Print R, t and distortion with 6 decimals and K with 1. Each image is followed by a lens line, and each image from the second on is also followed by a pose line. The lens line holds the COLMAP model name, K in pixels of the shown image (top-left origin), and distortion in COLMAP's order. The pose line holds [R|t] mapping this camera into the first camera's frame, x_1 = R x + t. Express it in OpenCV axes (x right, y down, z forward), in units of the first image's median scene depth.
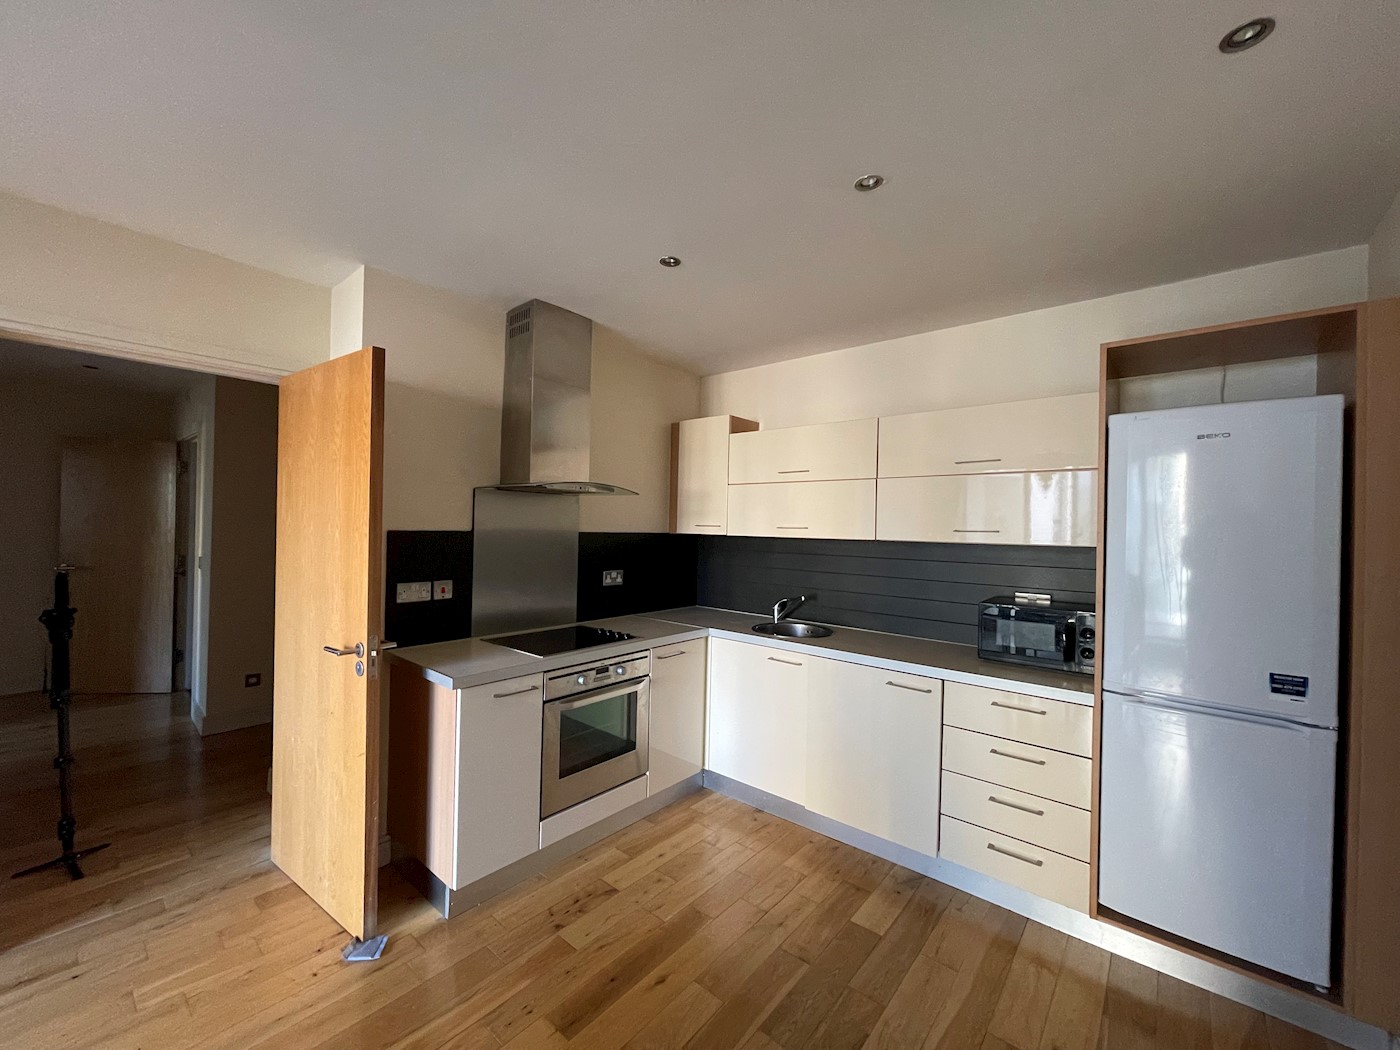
lens RADIAL K [[562.6, 0, 703.4], [0, 562.6, 526.3], [0, 0, 1]] dist [0.004019, -0.000188]
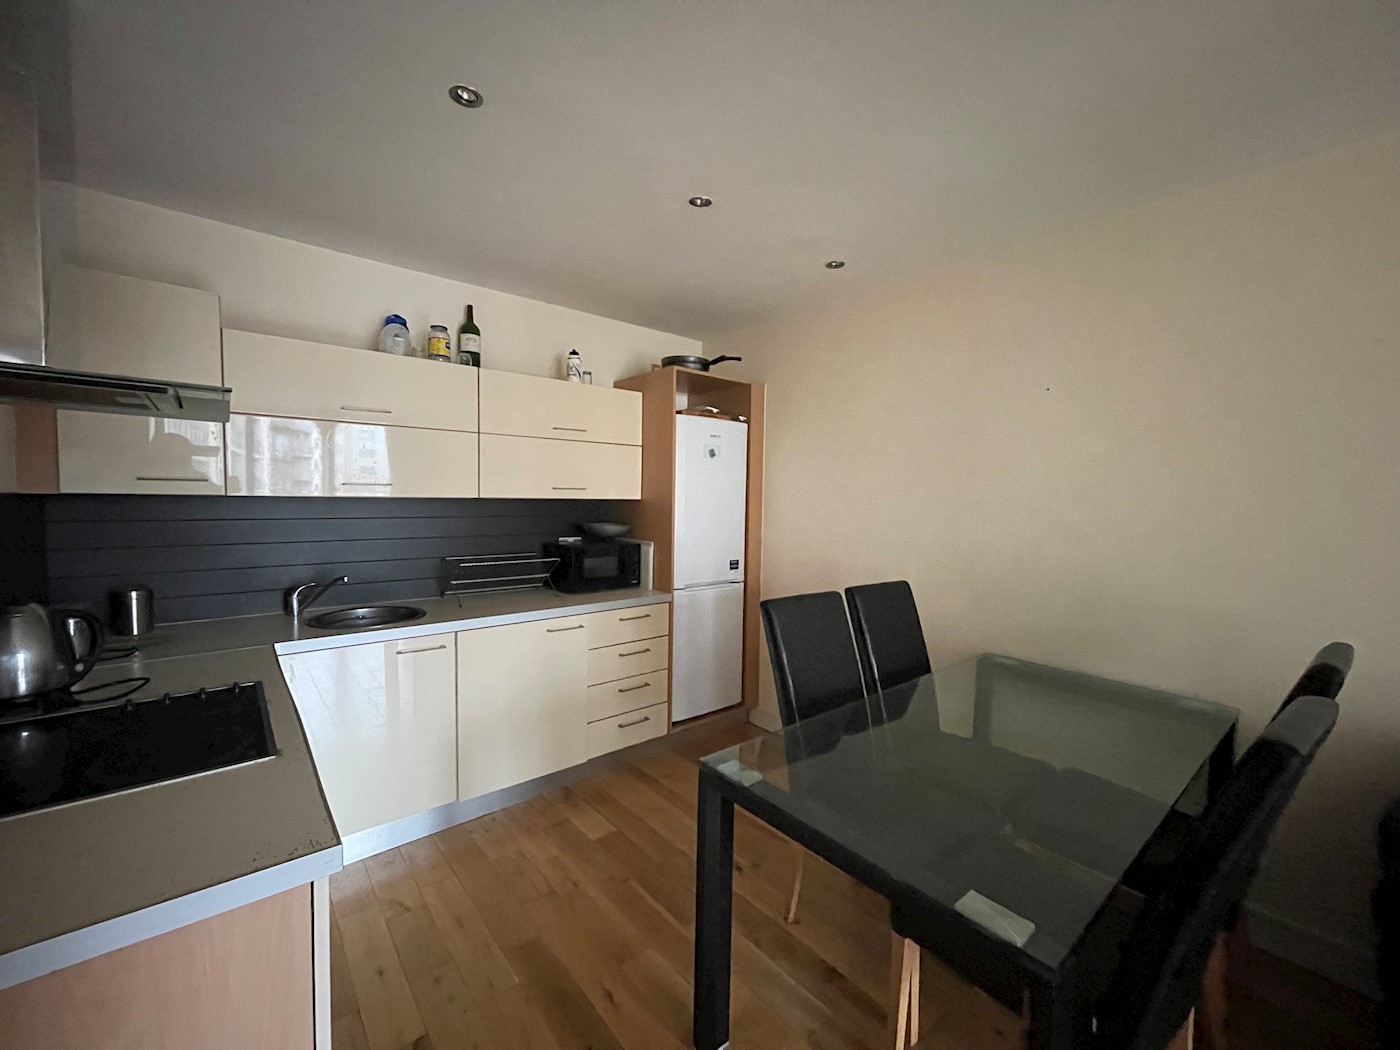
lens RADIAL K [[562.6, 0, 699.5], [0, 562.6, 520.1], [0, 0, 1]] dist [0.004019, -0.000188]
pose [[0.174282, -0.066635, 0.982439, -0.582806], [-0.016828, 0.997360, 0.070632, -0.011639], [-0.984552, -0.028843, 0.172701, 0.477939]]
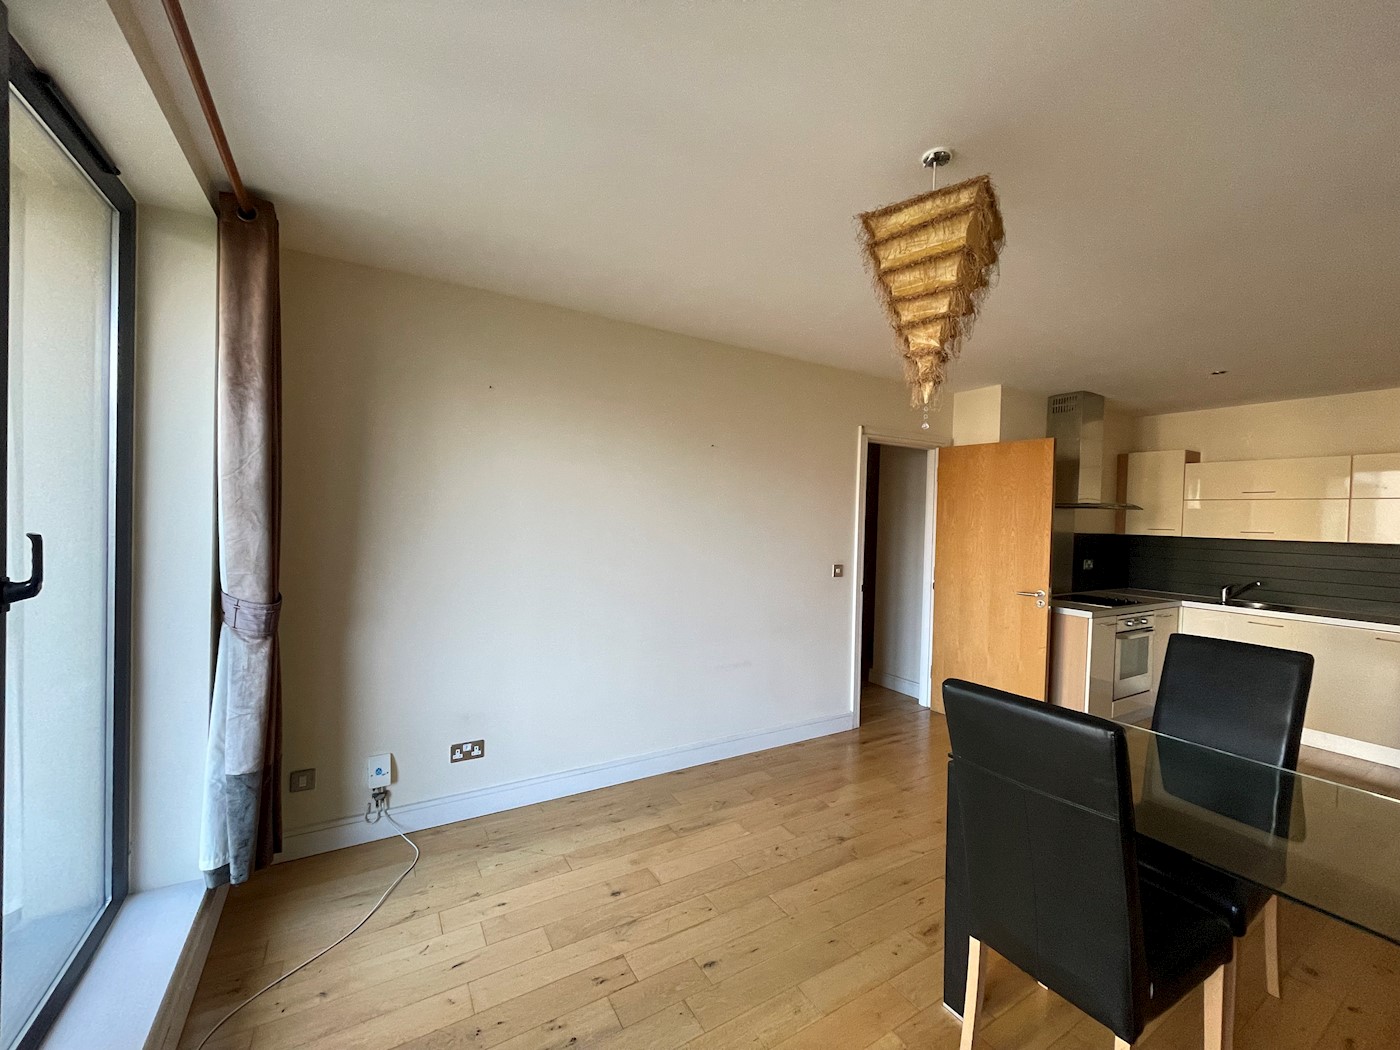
lens RADIAL K [[562.6, 0, 704.6], [0, 562.6, 522.3], [0, 0, 1]] dist [0.004019, -0.000188]
pose [[0.949193, 0.011124, -0.314497, -0.789638], [-0.011110, 0.999937, 0.001838, -0.011057], [0.314498, 0.001749, 0.949257, -0.855709]]
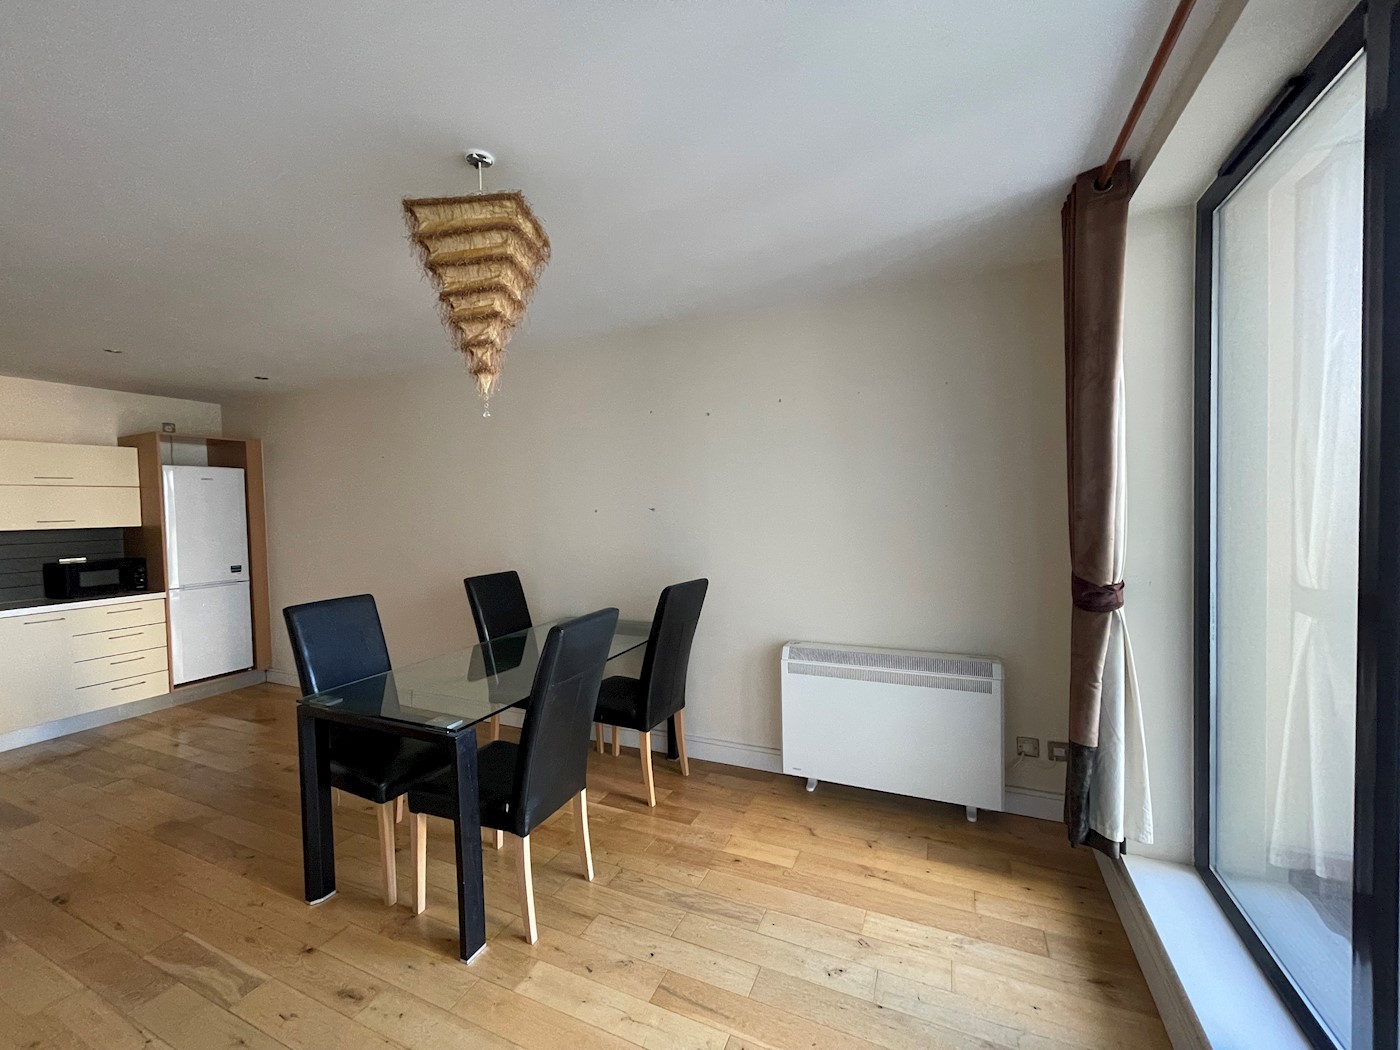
lens RADIAL K [[562.6, 0, 703.6], [0, 562.6, 519.4], [0, 0, 1]] dist [0.004019, -0.000188]
pose [[-0.281359, -0.041148, 0.958720, -1.436256], [0.009979, 0.998901, 0.045801, -0.046470], [-0.959551, 0.022453, -0.280640, -0.286844]]
